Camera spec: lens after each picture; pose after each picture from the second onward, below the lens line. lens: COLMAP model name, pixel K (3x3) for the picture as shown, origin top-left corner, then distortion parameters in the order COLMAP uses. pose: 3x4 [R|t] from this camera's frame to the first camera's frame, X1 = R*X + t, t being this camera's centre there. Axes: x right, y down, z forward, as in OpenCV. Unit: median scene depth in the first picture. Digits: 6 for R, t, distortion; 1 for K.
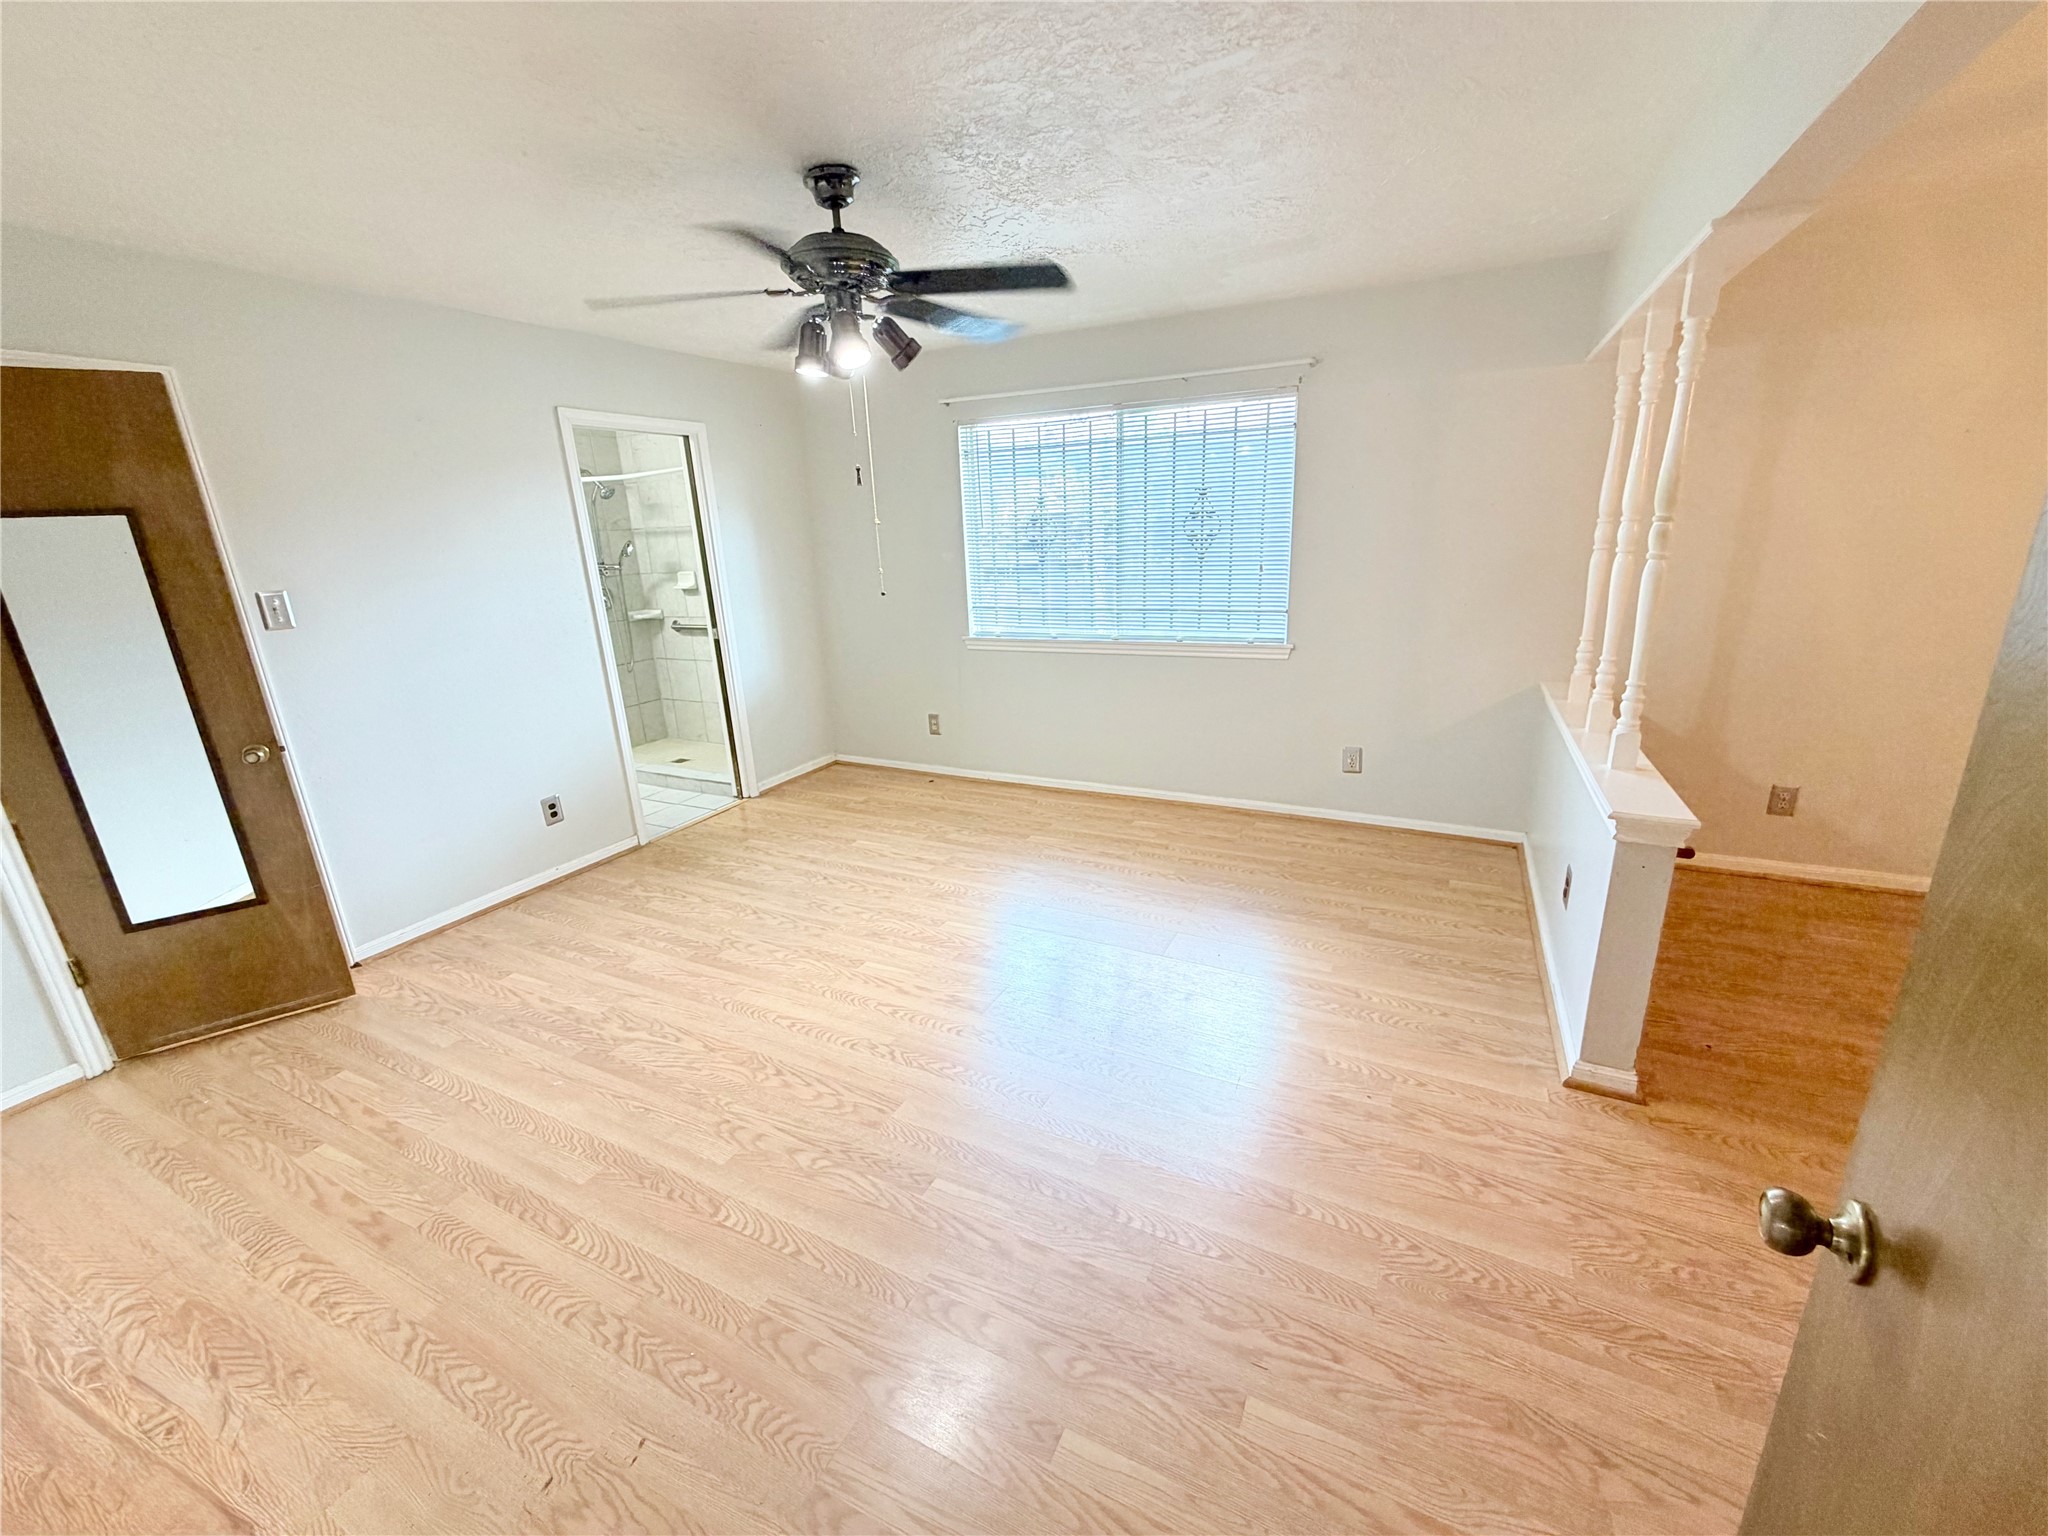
lens RADIAL K [[820.6, 0, 1031.3], [0, 820.6, 769.1], [0, 0, 1]] dist [-0.006977, -0.000347]
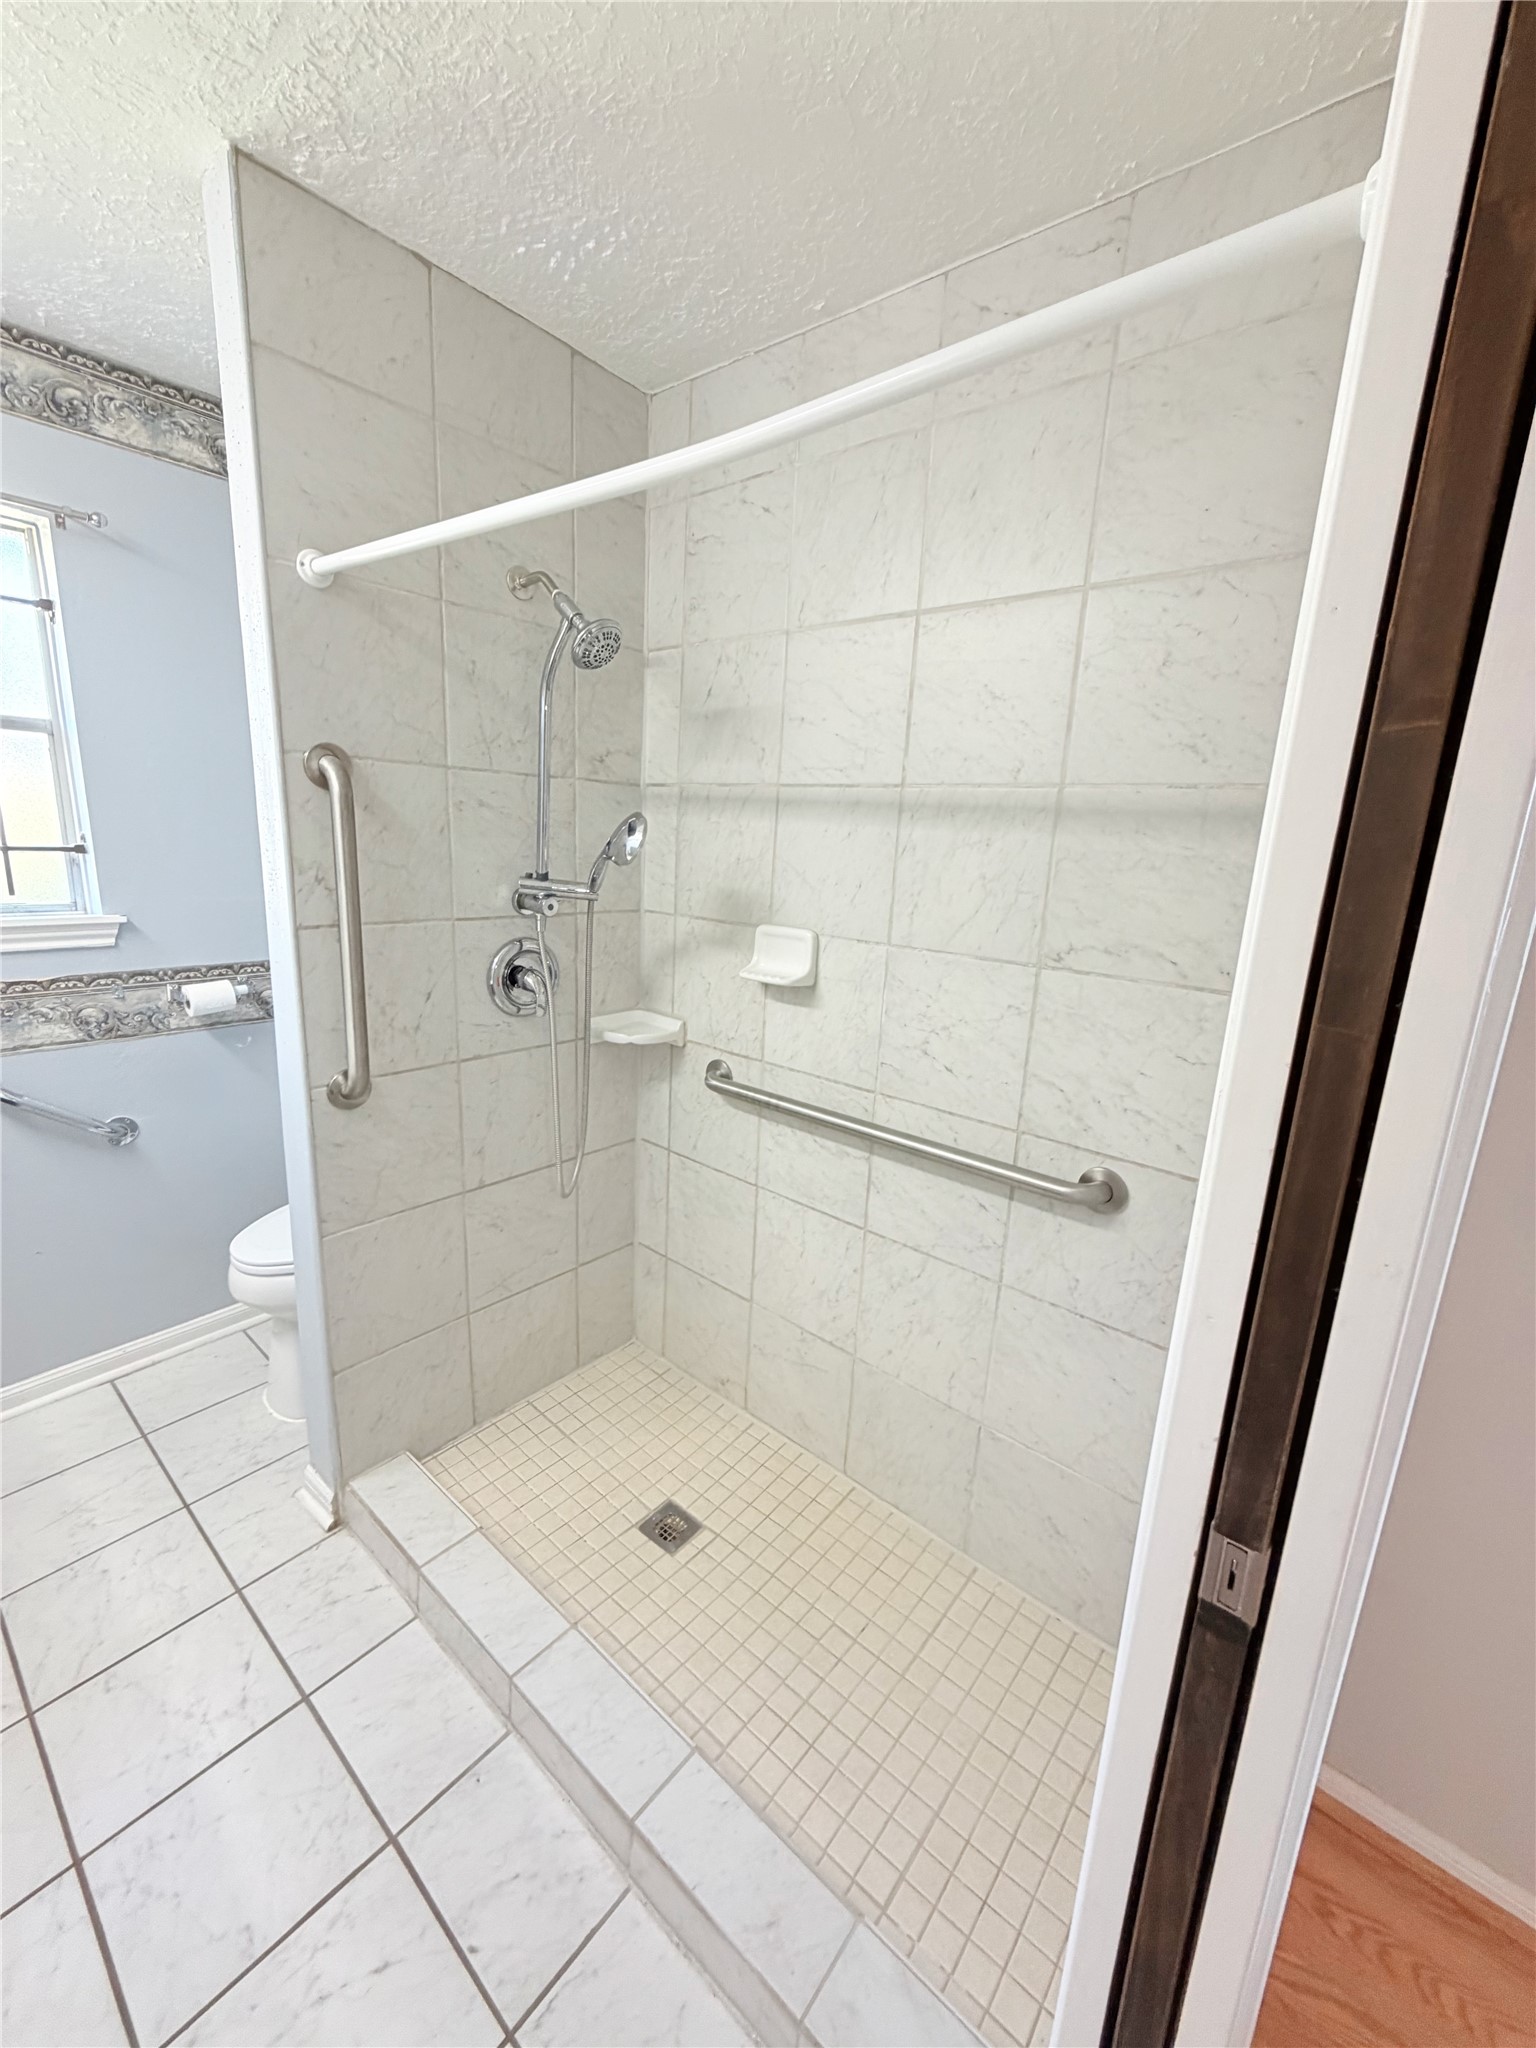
lens RADIAL K [[820.6, 0, 764.9], [0, 820.6, 1015.2], [0, 0, 1]] dist [-0.006977, -0.000347]
pose [[0.968206, 0.137667, -0.208866, -0.355810], [-0.151785, 0.986988, -0.053064, -0.188691], [0.198843, 0.083080, 0.976504, 0.689608]]
